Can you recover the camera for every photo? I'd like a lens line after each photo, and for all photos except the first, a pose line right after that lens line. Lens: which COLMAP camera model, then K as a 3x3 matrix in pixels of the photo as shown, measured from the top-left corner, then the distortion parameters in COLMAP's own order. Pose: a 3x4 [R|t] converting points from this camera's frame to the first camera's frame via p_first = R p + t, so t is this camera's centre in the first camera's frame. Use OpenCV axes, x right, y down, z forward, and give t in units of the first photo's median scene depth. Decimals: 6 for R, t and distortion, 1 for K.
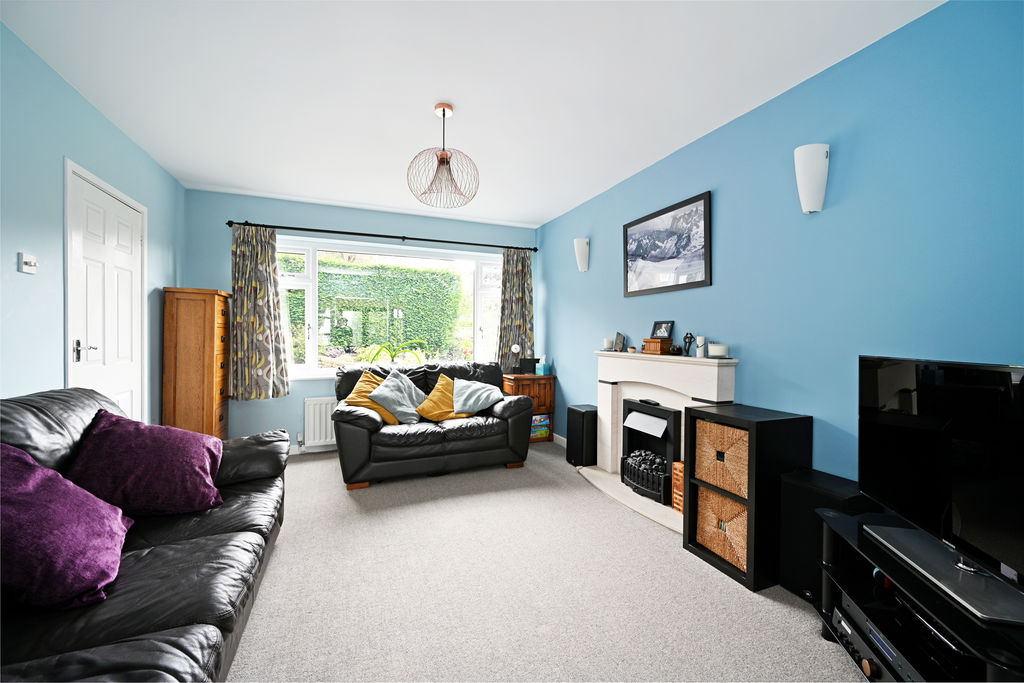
lens RADIAL K [[403.3, 0, 509.7], [0, 403.3, 340.6], [0, 0, 1]] dist [0.001080, 0.000309]
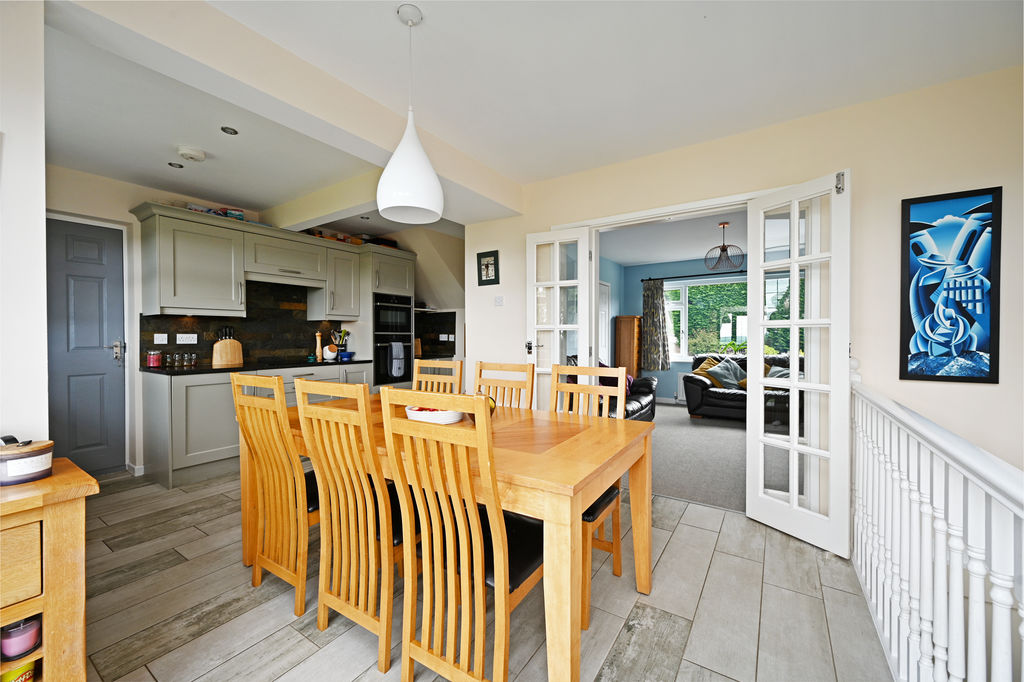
lens RADIAL K [[403.3, 0, 509.7], [0, 403.3, 340.1], [0, 0, 1]] dist [0.001080, 0.000309]
pose [[0.567921, -0.000867, -0.823083, 0.566641], [-0.005173, 0.999976, -0.004622, 0.014132], [0.823067, 0.006883, 0.567903, -0.656911]]
